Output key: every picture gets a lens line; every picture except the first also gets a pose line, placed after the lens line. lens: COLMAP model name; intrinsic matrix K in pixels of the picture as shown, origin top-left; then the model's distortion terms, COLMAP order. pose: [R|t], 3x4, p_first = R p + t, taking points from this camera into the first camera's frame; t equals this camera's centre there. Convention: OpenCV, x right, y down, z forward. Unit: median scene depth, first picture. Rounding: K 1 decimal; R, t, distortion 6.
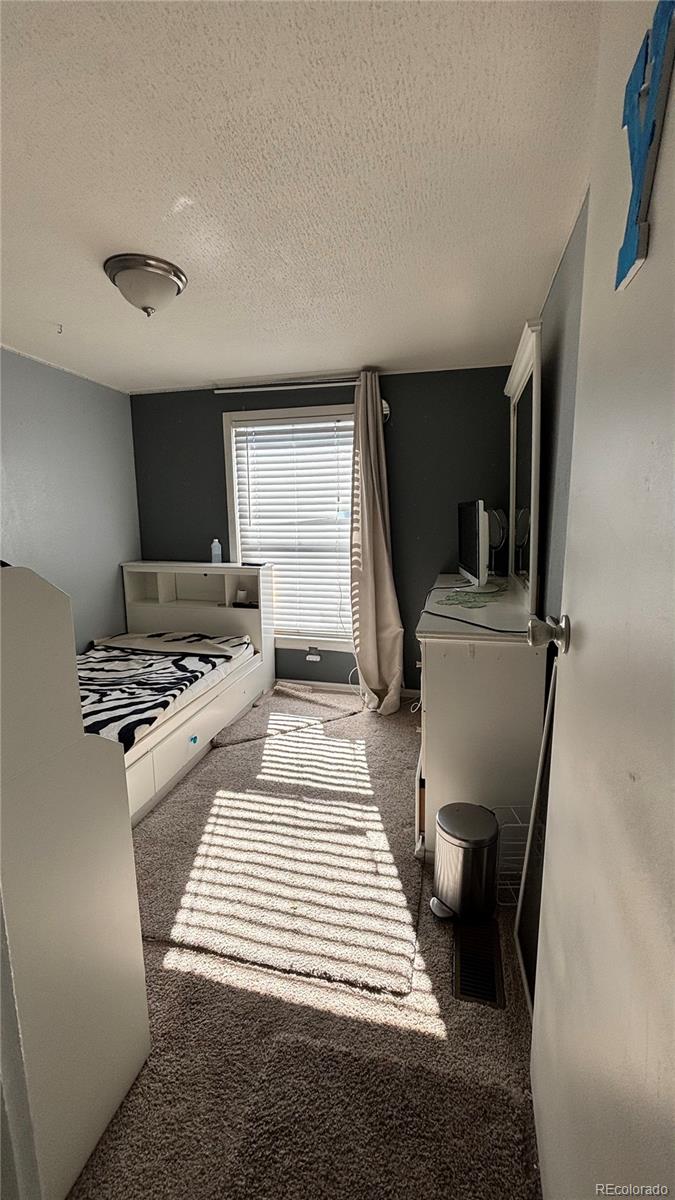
lens RADIAL K [[476.3, 0, 337.4], [0, 476.3, 598.1], [0, 0, 1]] dist [-0.001068, -0.000355]
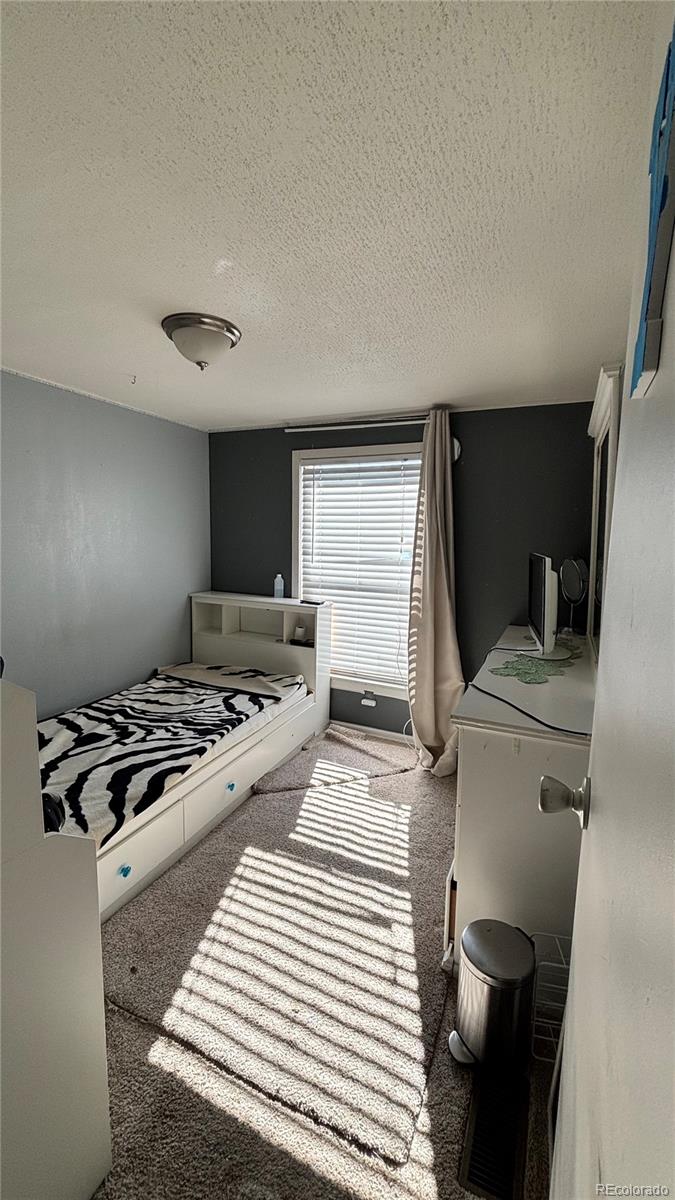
lens RADIAL K [[476.3, 0, 339.0], [0, 476.3, 598.3], [0, 0, 1]] dist [-0.001068, -0.000355]
pose [[0.983207, 0.050829, -0.175272, 0.078187], [-0.057470, 0.997801, -0.033022, -0.078946], [0.173208, 0.042541, 0.983966, 0.063448]]
